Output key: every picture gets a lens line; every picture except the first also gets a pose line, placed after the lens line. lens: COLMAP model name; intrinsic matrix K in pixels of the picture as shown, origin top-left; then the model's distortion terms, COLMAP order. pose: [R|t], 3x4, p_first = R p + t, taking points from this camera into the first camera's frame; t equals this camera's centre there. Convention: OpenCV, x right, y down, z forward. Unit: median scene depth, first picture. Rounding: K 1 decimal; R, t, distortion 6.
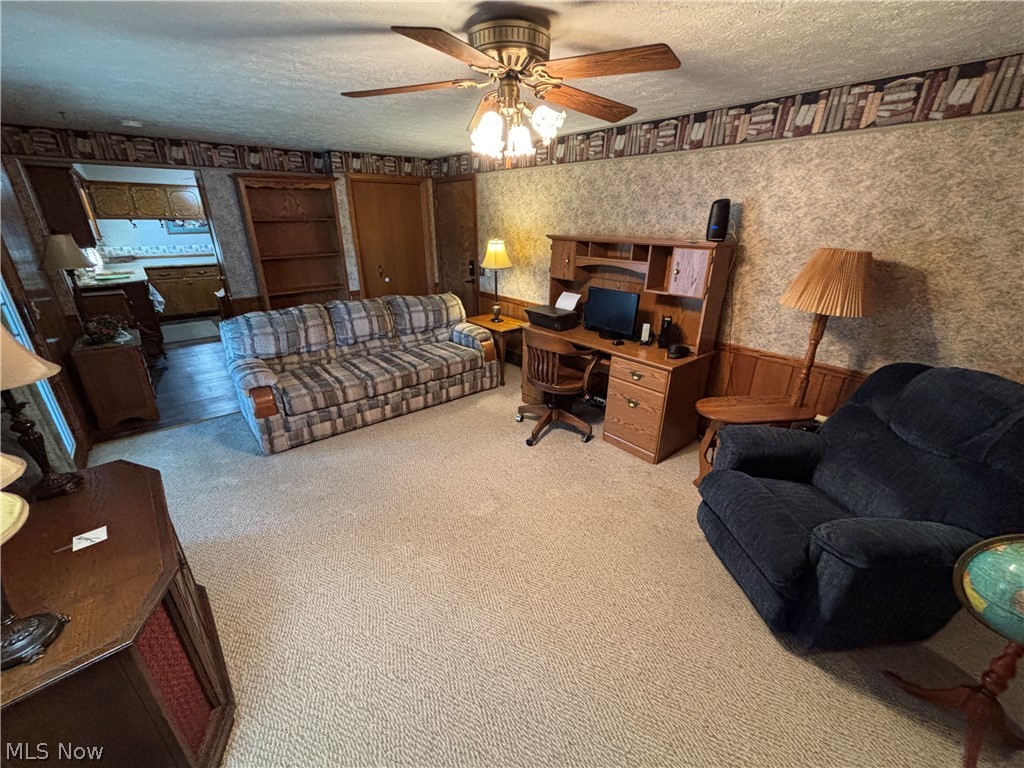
lens RADIAL K [[414.1, 0, 511.8], [0, 414.1, 376.5], [0, 0, 1]] dist [-0.000266, 0.000137]
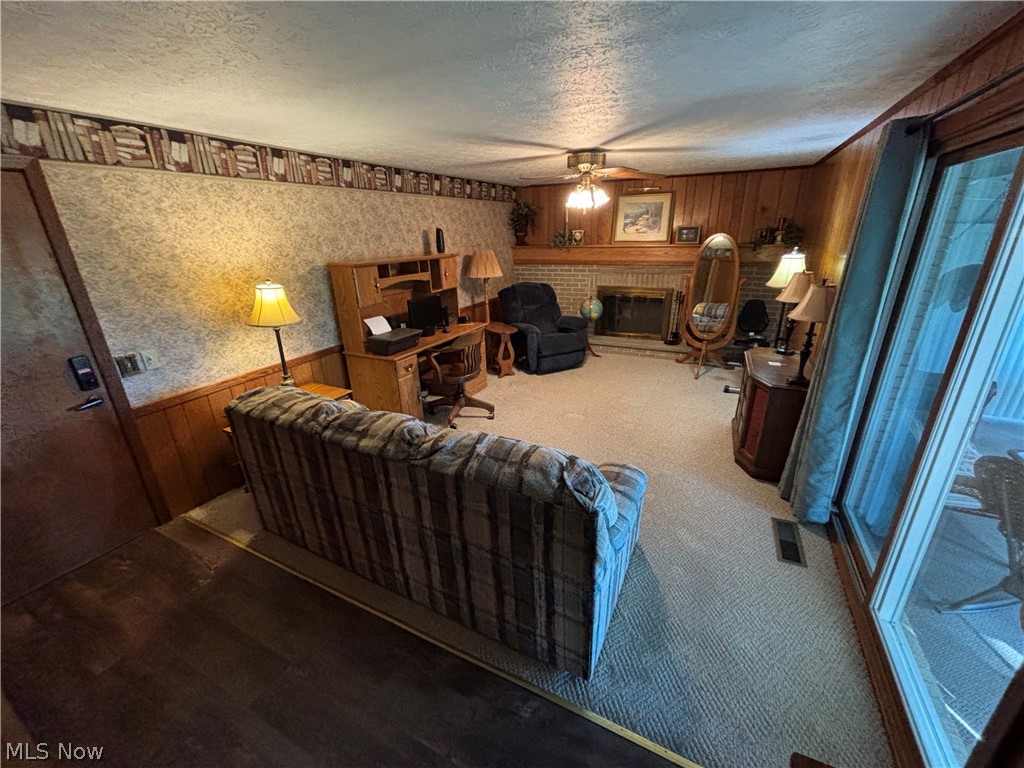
lens RADIAL K [[414.1, 0, 508.1], [0, 414.1, 392.7], [0, 0, 1]] dist [-0.000266, 0.000137]
pose [[-0.354817, -0.325304, 0.876517, -0.966167], [0.372956, 0.810445, 0.451756, -0.410923], [-0.857327, 0.487193, -0.166236, 1.037373]]
